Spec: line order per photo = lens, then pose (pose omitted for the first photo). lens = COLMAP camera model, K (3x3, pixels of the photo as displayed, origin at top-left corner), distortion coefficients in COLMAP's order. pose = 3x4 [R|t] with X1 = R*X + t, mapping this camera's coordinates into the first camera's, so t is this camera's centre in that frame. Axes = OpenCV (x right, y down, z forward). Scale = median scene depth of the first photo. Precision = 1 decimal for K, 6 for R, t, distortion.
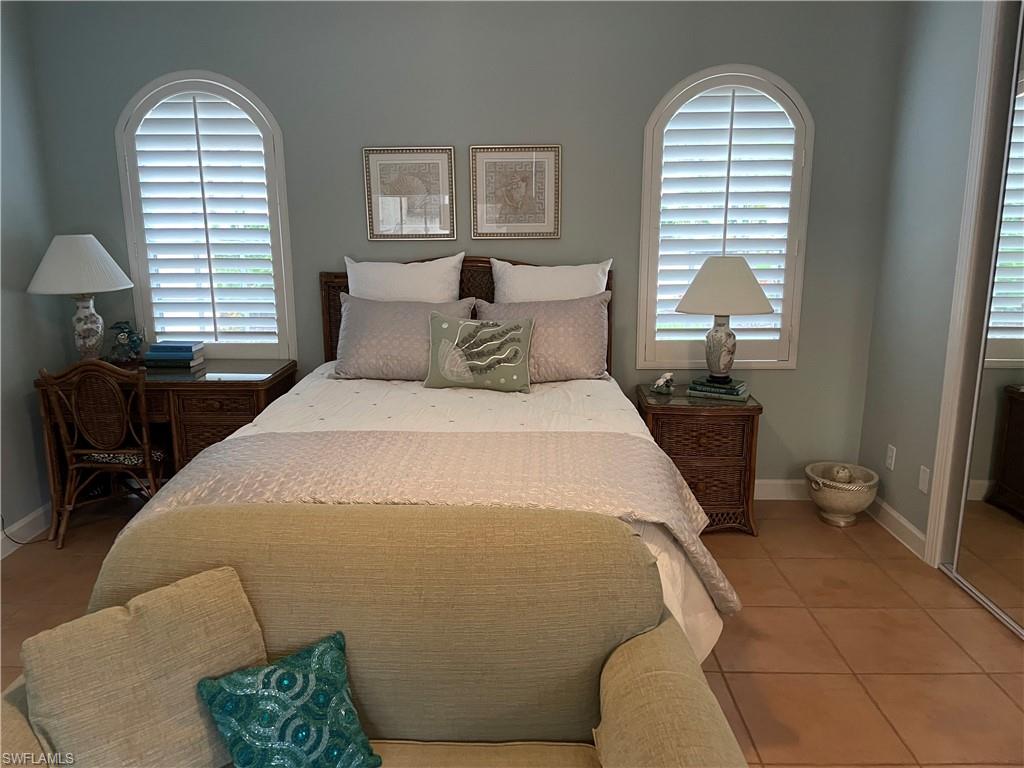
lens RADIAL K [[777.8, 0, 509.1], [0, 777.8, 375.8], [0, 0, 1]] dist [0.101363, -0.136006]
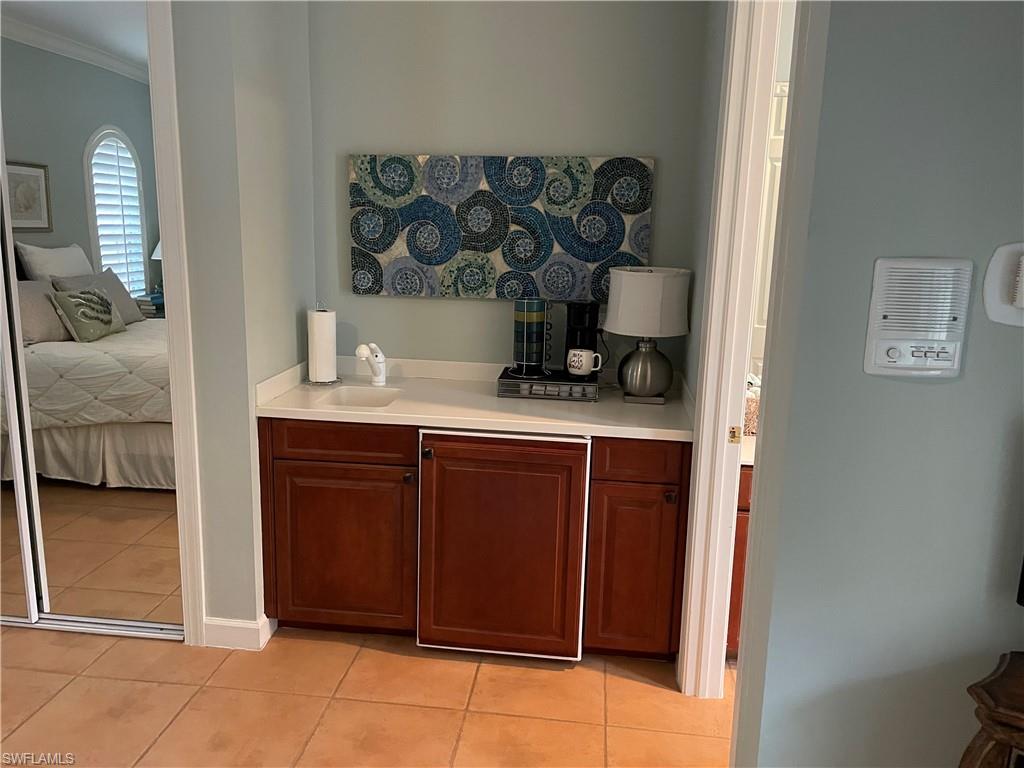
lens RADIAL K [[777.8, 0, 509.1], [0, 777.8, 375.8], [0, 0, 1]] dist [0.101363, -0.136006]
pose [[0.110432, -0.177395, 0.977924, -1.311683], [0.175404, 0.971977, 0.156508, -0.003286], [-0.978283, 0.154248, 0.138453, 0.046613]]
